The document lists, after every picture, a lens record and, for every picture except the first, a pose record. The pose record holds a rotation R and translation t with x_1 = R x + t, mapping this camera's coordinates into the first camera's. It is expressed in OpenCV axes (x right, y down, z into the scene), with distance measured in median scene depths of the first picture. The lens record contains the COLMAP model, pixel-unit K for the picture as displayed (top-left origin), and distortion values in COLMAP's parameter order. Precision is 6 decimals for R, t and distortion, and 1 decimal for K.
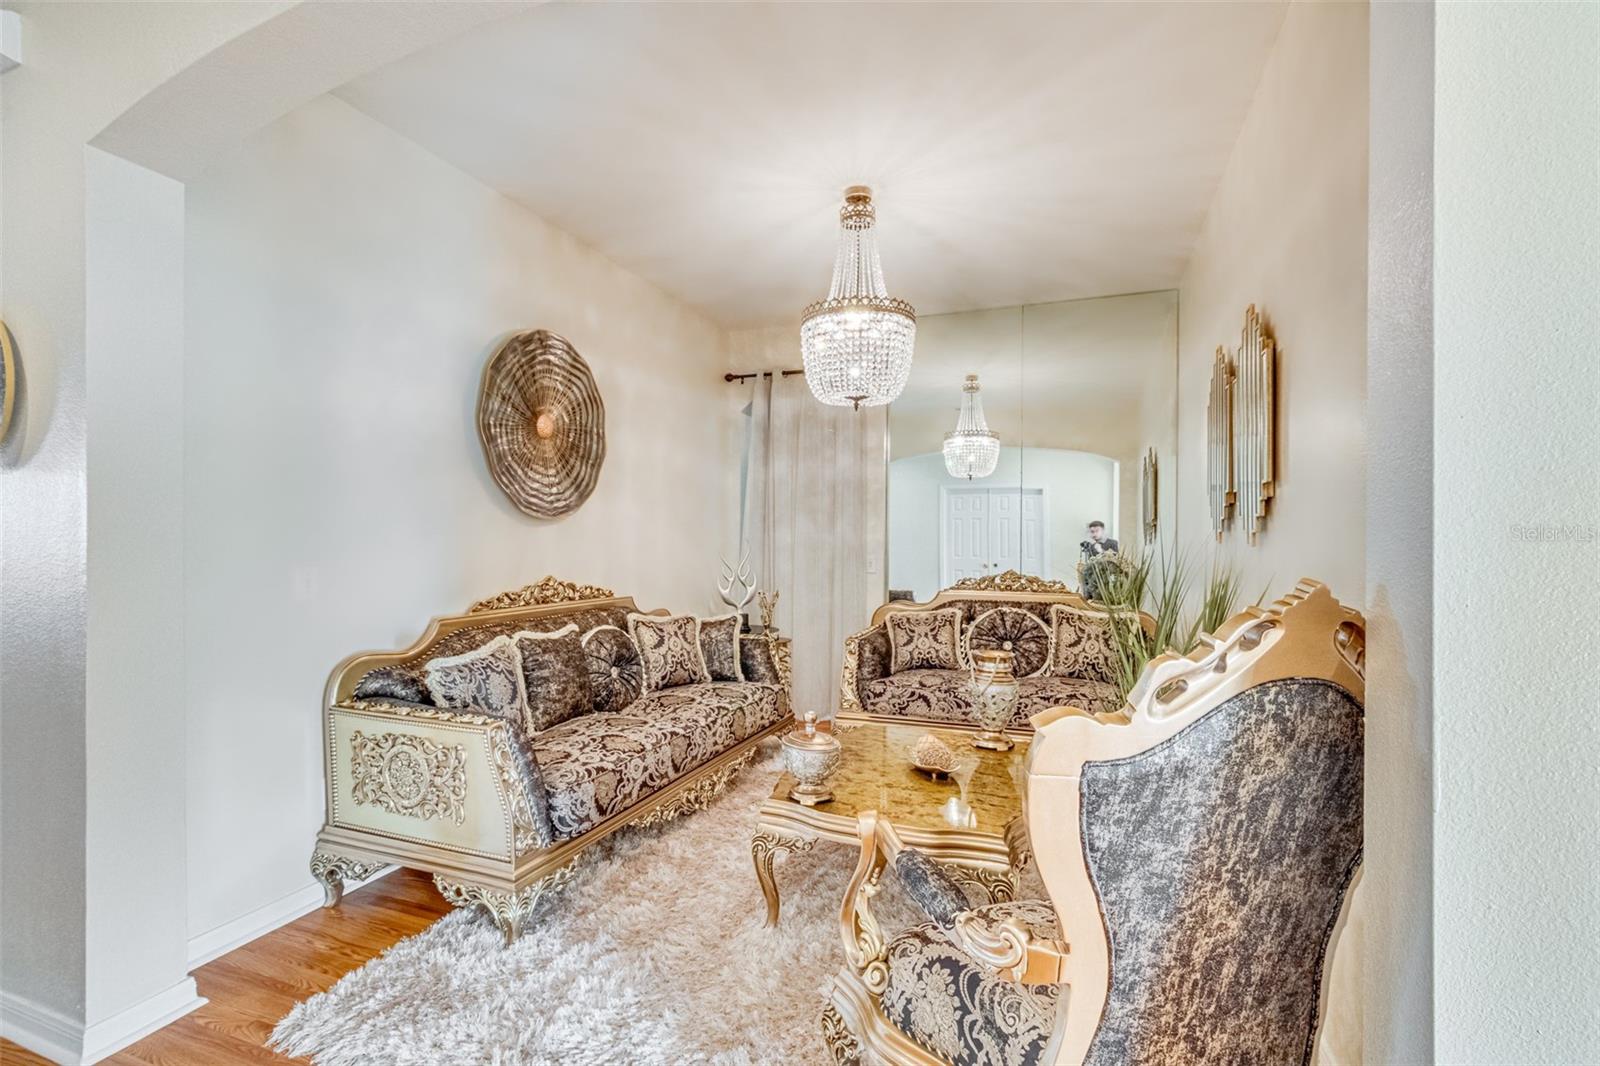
lens RADIAL K [[726.3, 0, 800.0], [0, 726.3, 533.0], [0, 0, 1]] dist [0.002543, 0.000261]
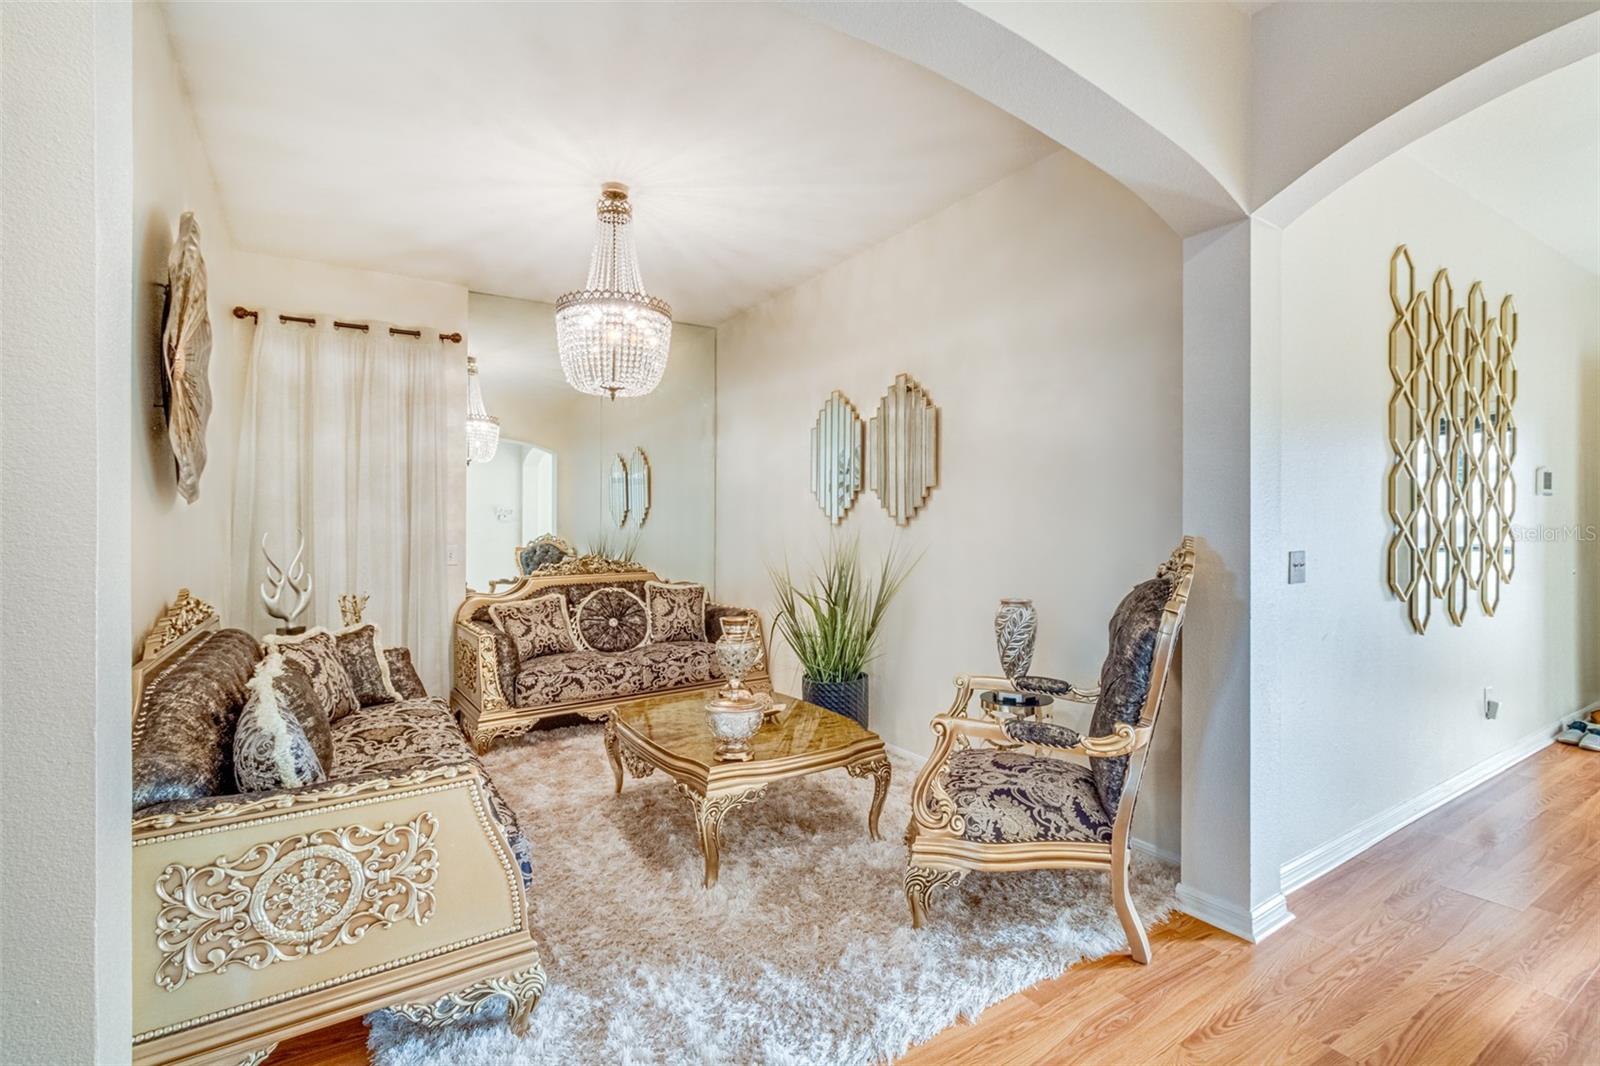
lens RADIAL K [[732.2, 0, 764.2], [0, 732.2, 525.3], [0, 0, 1]] dist [0.002331, 0.000499]
pose [[0.606161, -0.014443, 0.795211, -0.482310], [0.008430, 0.999896, 0.011735, -0.002561], [-0.795298, -0.000410, 0.606219, 0.158740]]
